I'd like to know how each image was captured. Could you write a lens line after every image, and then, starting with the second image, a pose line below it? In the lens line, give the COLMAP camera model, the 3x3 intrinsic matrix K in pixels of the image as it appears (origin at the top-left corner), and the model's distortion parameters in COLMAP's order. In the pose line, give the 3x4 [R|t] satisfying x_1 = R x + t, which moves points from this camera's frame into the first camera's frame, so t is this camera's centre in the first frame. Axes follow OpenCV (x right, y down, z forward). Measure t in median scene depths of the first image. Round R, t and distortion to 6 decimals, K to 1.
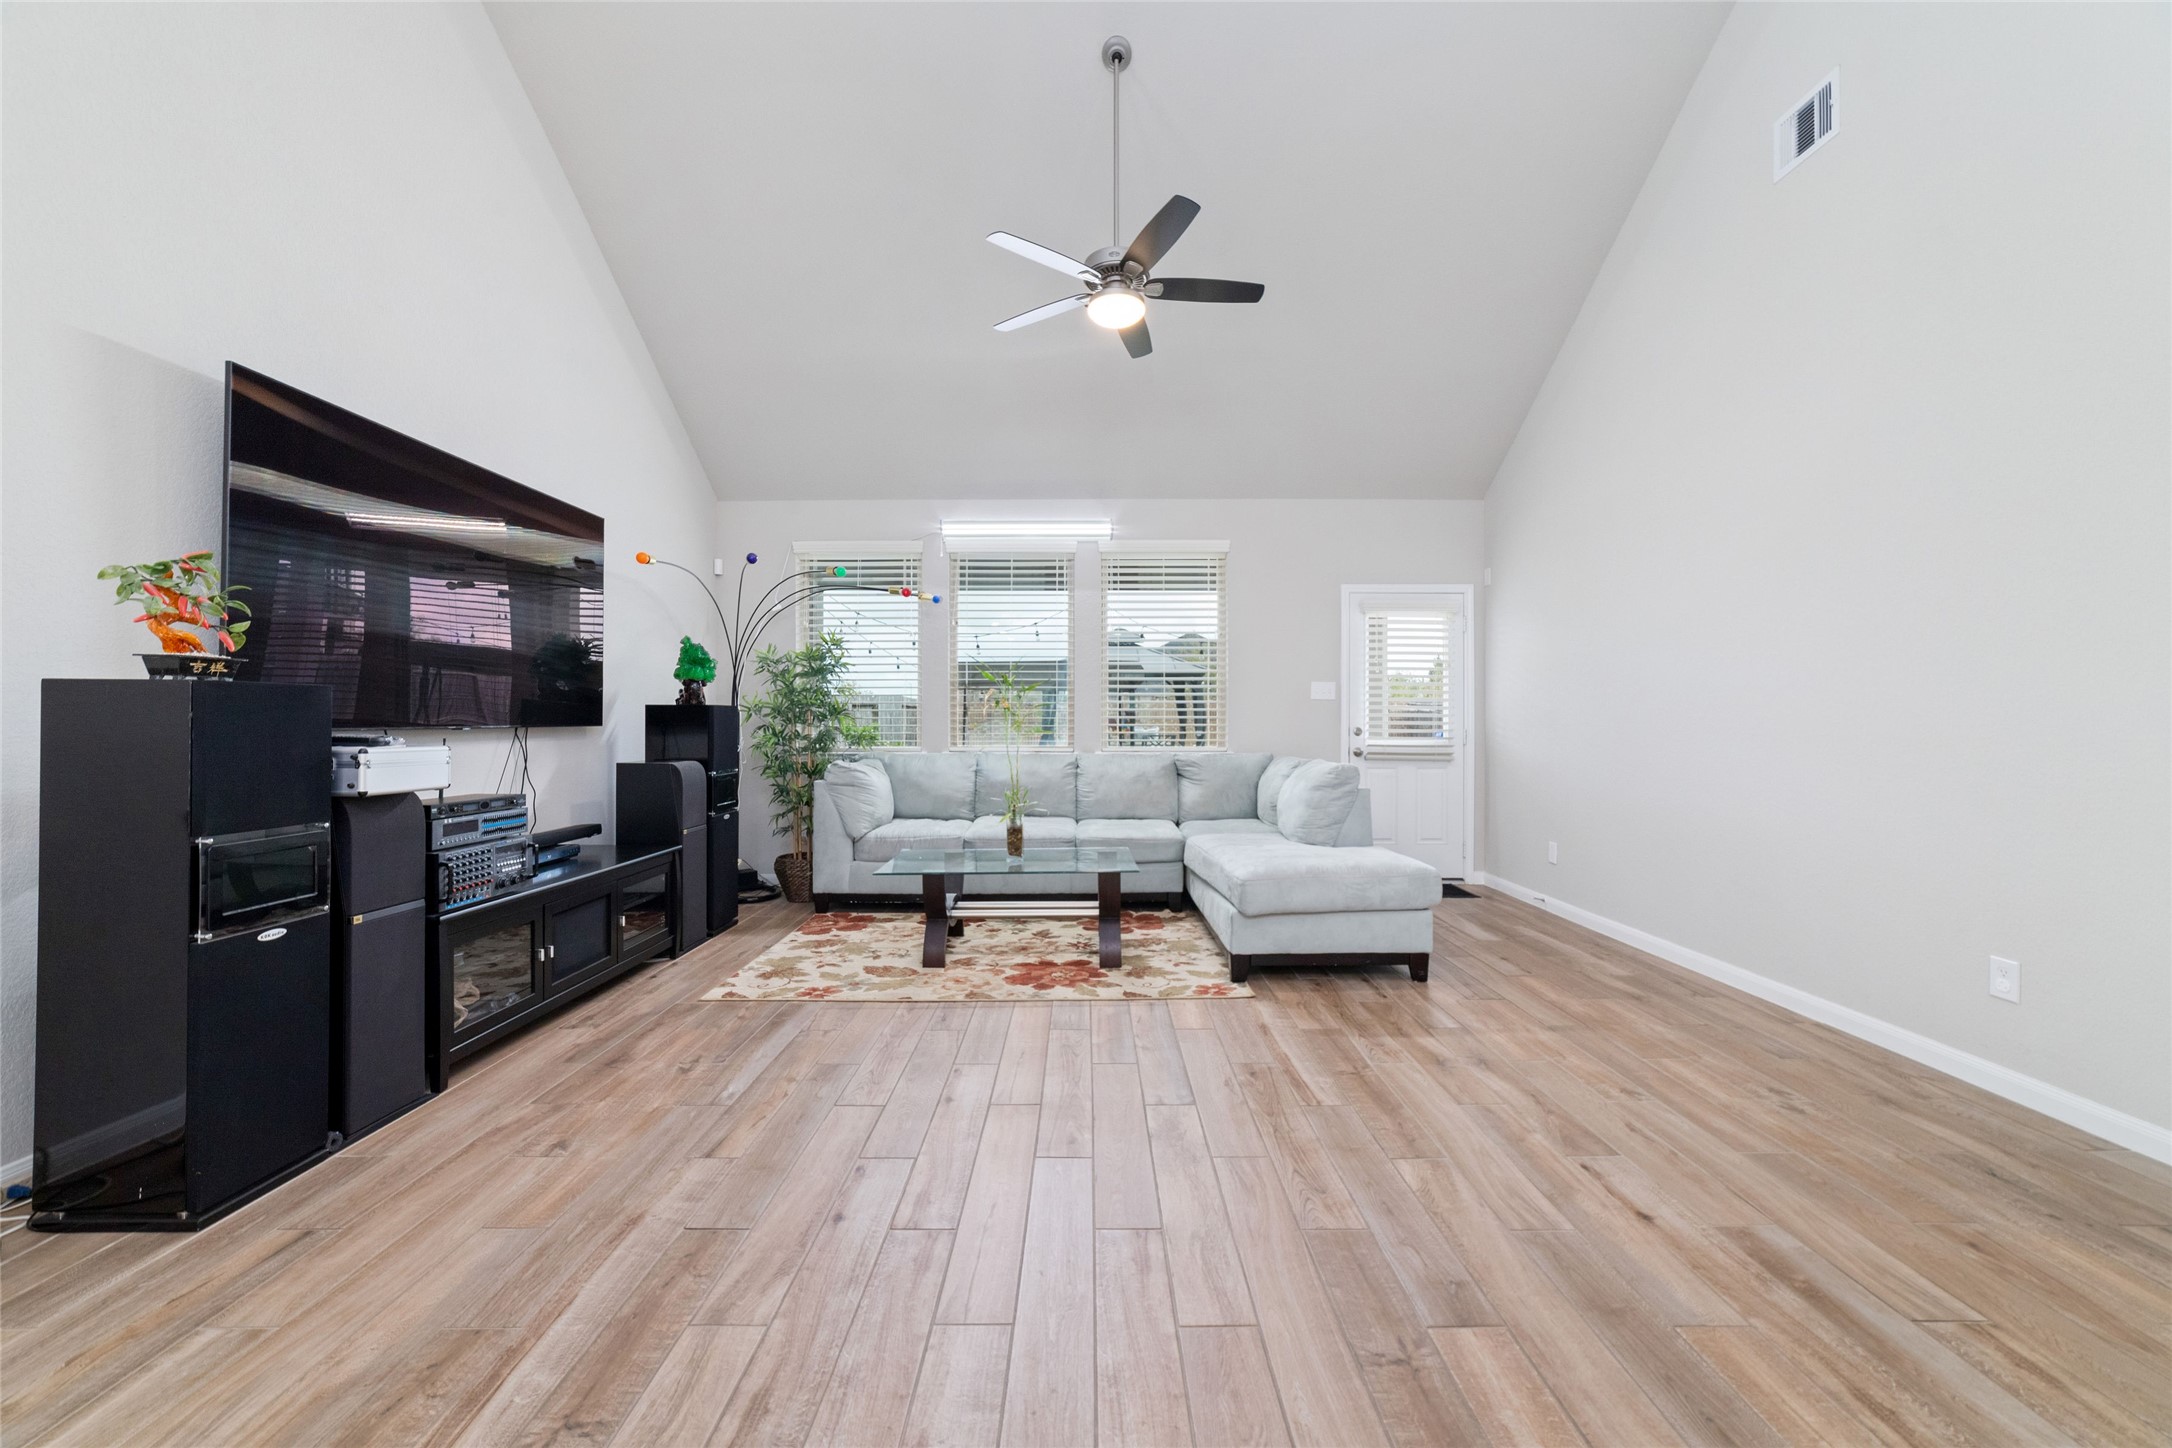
lens RADIAL K [[826.0, 0, 1085.5], [0, 826.0, 717.5], [0, 0, 1]] dist [-0.025522, 0.010430]
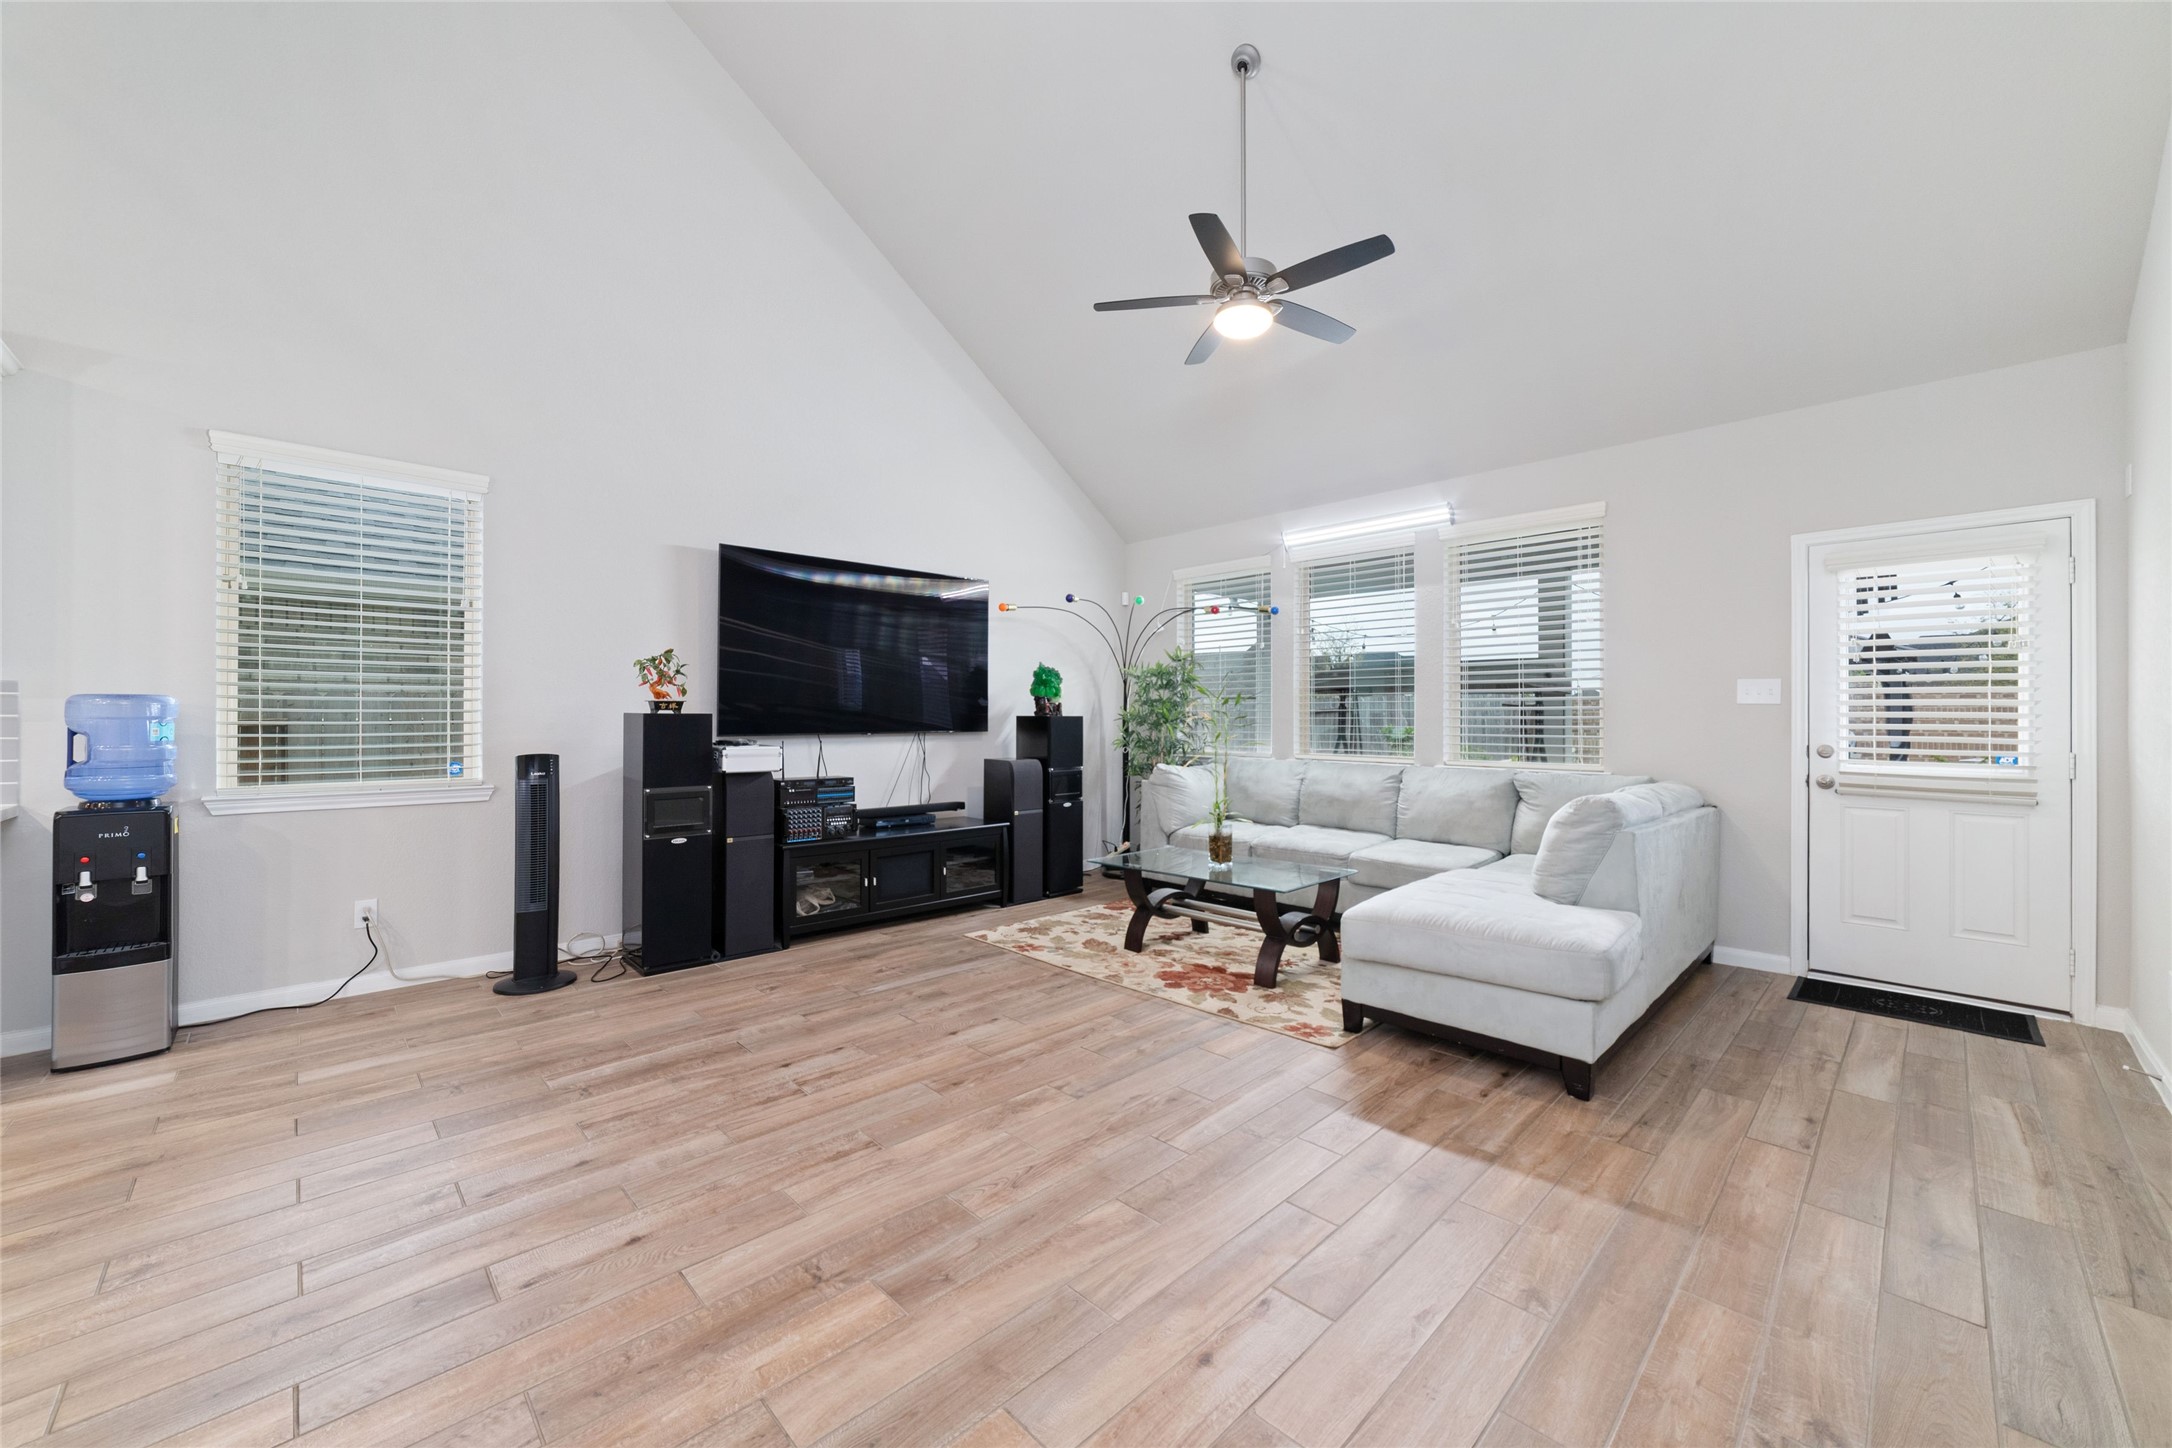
lens RADIAL K [[826.0, 0, 1085.5], [0, 826.0, 717.5], [0, 0, 1]] dist [-0.025522, 0.010430]
pose [[0.699481, 0.001469, -0.714649, 0.526664], [0.000607, 0.999996, 0.002650, -0.017490], [0.714651, -0.002287, 0.699478, 0.148915]]
